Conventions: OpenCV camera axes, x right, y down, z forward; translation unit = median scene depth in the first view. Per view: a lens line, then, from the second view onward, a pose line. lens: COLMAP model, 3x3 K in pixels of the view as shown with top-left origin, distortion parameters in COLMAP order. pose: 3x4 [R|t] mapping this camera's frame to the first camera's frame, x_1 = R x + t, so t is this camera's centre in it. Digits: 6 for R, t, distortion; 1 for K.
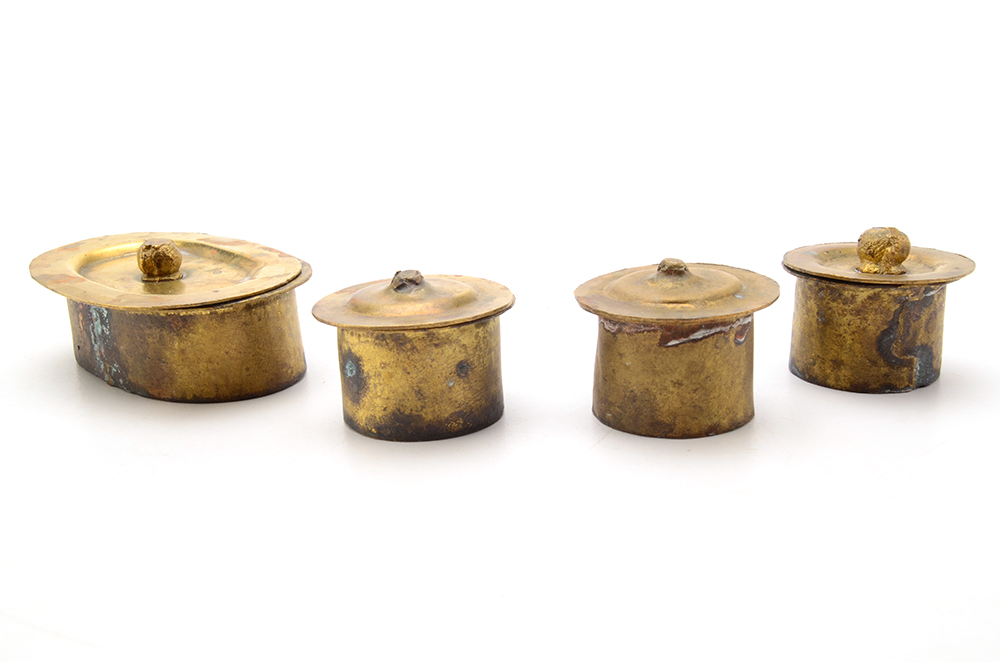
lens RADIAL K [[1327.2, 0, 500.1], [0, 1327.2, 329.7], [0, 0, 1]] dist [-0.089590, 0.000000]
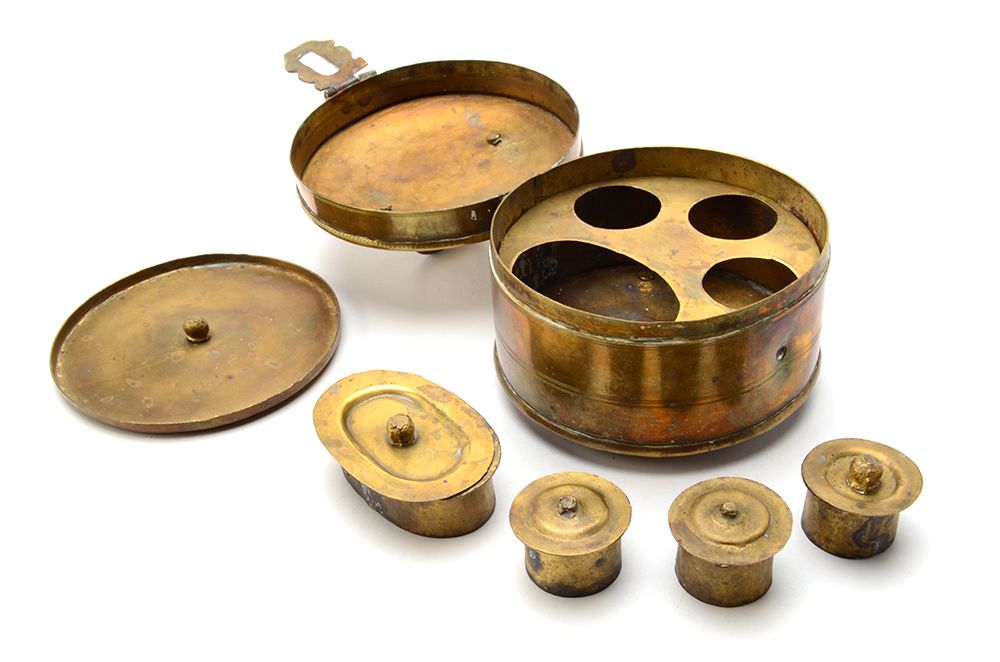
lens RADIAL K [[1327.2, 0, 492.5], [0, 1327.2, 331.8], [0, 0, 1]] dist [-0.089590, 0.000000]
pose [[0.997752, 0.030913, -0.059464, -0.068972], [-0.010662, 0.949183, 0.314545, -0.736059], [0.066166, -0.313204, 0.947378, -0.489157]]
